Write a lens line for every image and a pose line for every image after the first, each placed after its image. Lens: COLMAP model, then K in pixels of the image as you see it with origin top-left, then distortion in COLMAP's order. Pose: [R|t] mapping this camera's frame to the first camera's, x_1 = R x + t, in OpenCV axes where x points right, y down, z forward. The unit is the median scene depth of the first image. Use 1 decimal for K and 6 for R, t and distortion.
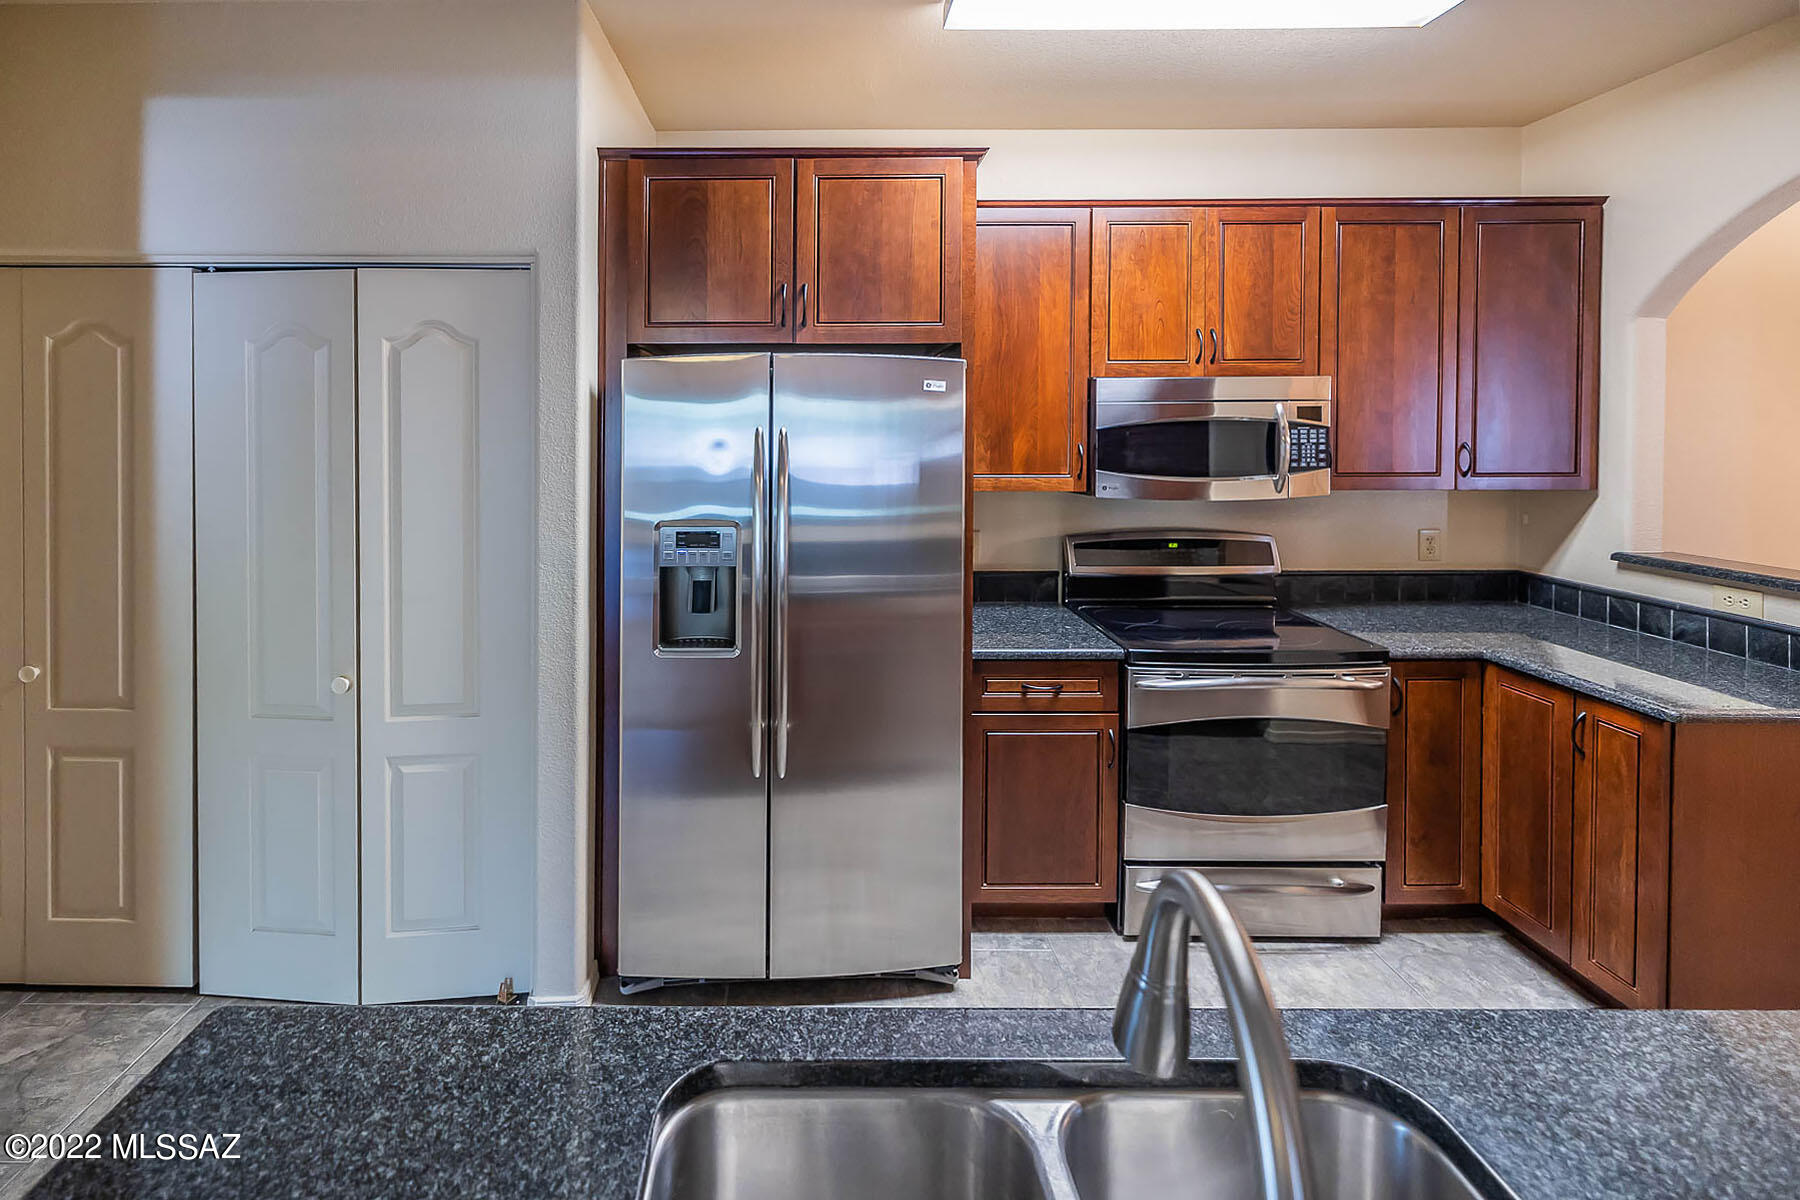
lens RADIAL K [[812.1, 0, 818.3], [0, 812.1, 436.3], [0, 0, 1]] dist [0.004149, -0.001091]
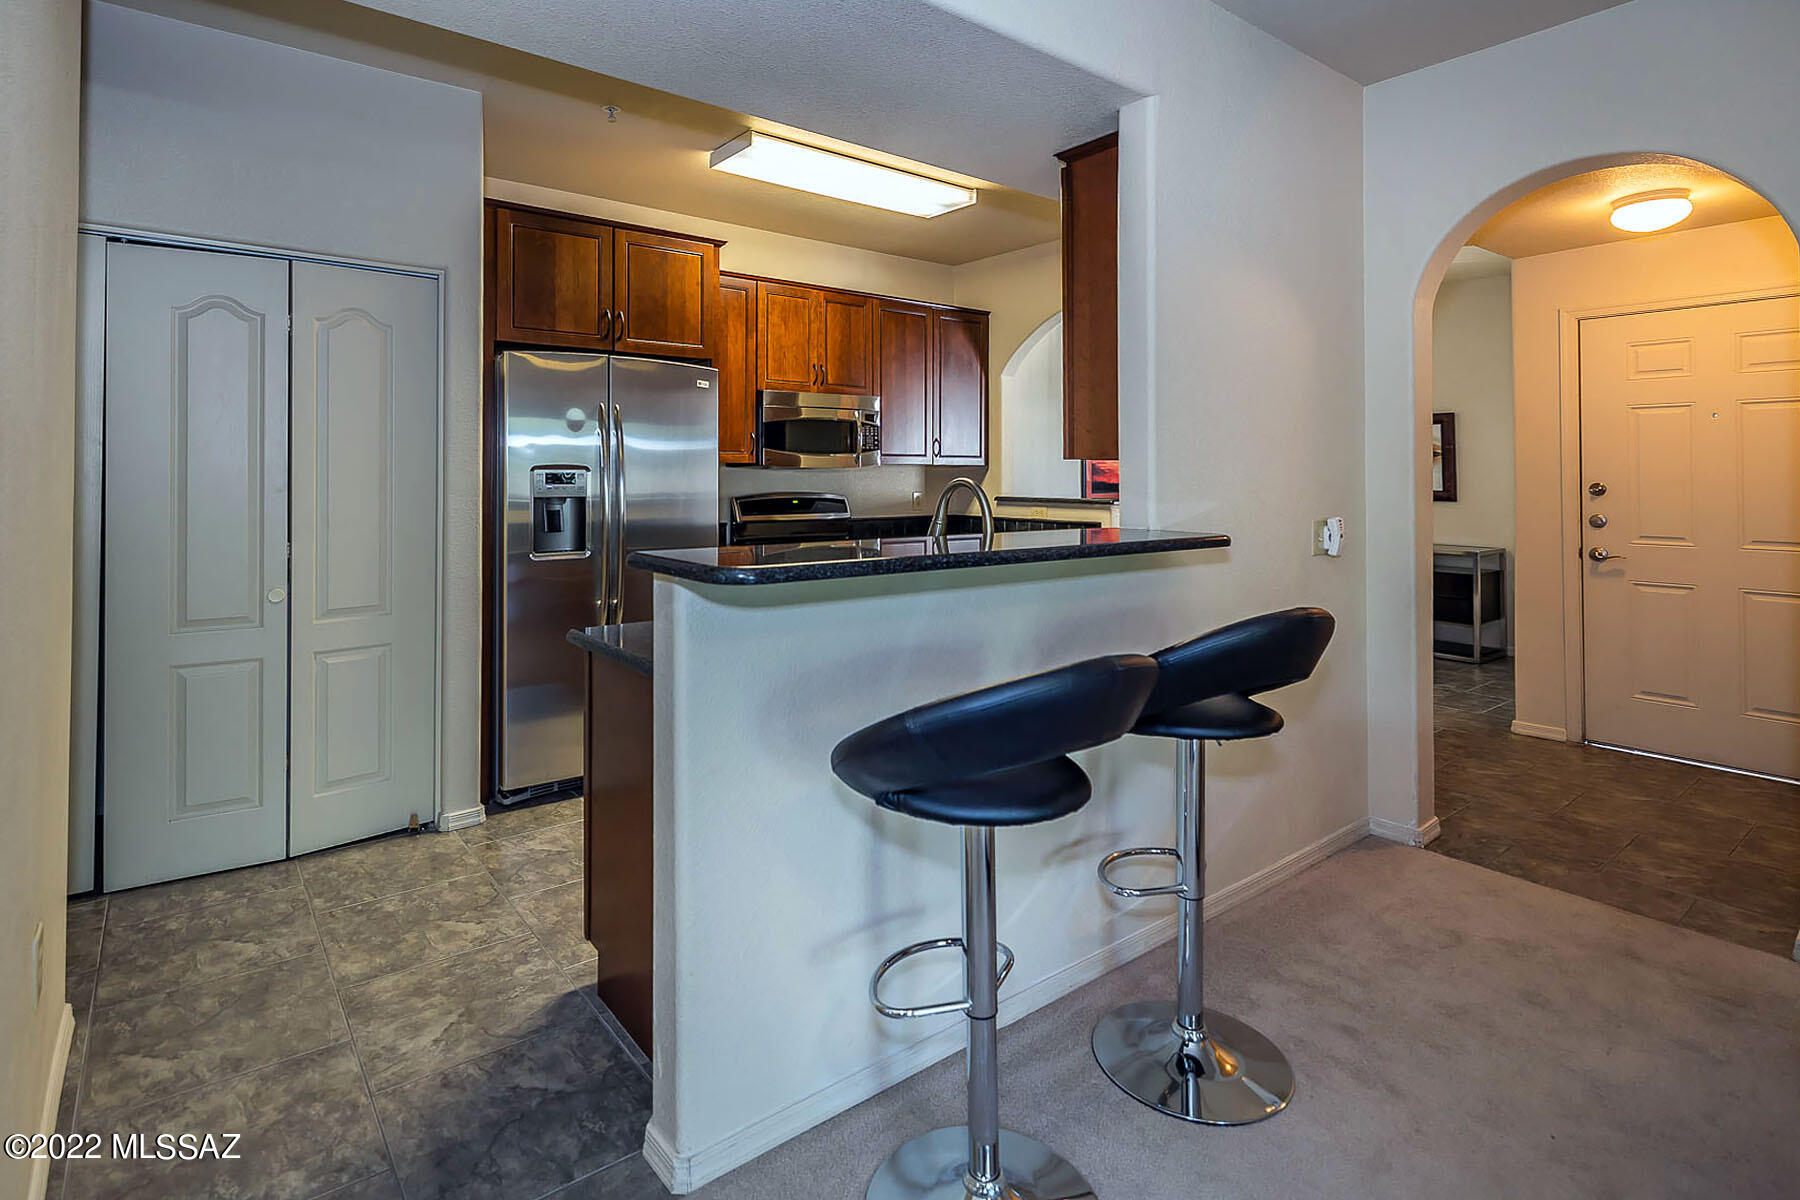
lens RADIAL K [[883.6, 0, 857.0], [0, 883.6, 473.3], [0, 0, 1]] dist [0.004730, 0.000486]
pose [[0.797888, 0.001123, 0.602805, -0.545024], [0.010805, 0.999811, -0.016165, 0.119350], [-0.602709, 0.019411, 0.797725, -0.471962]]
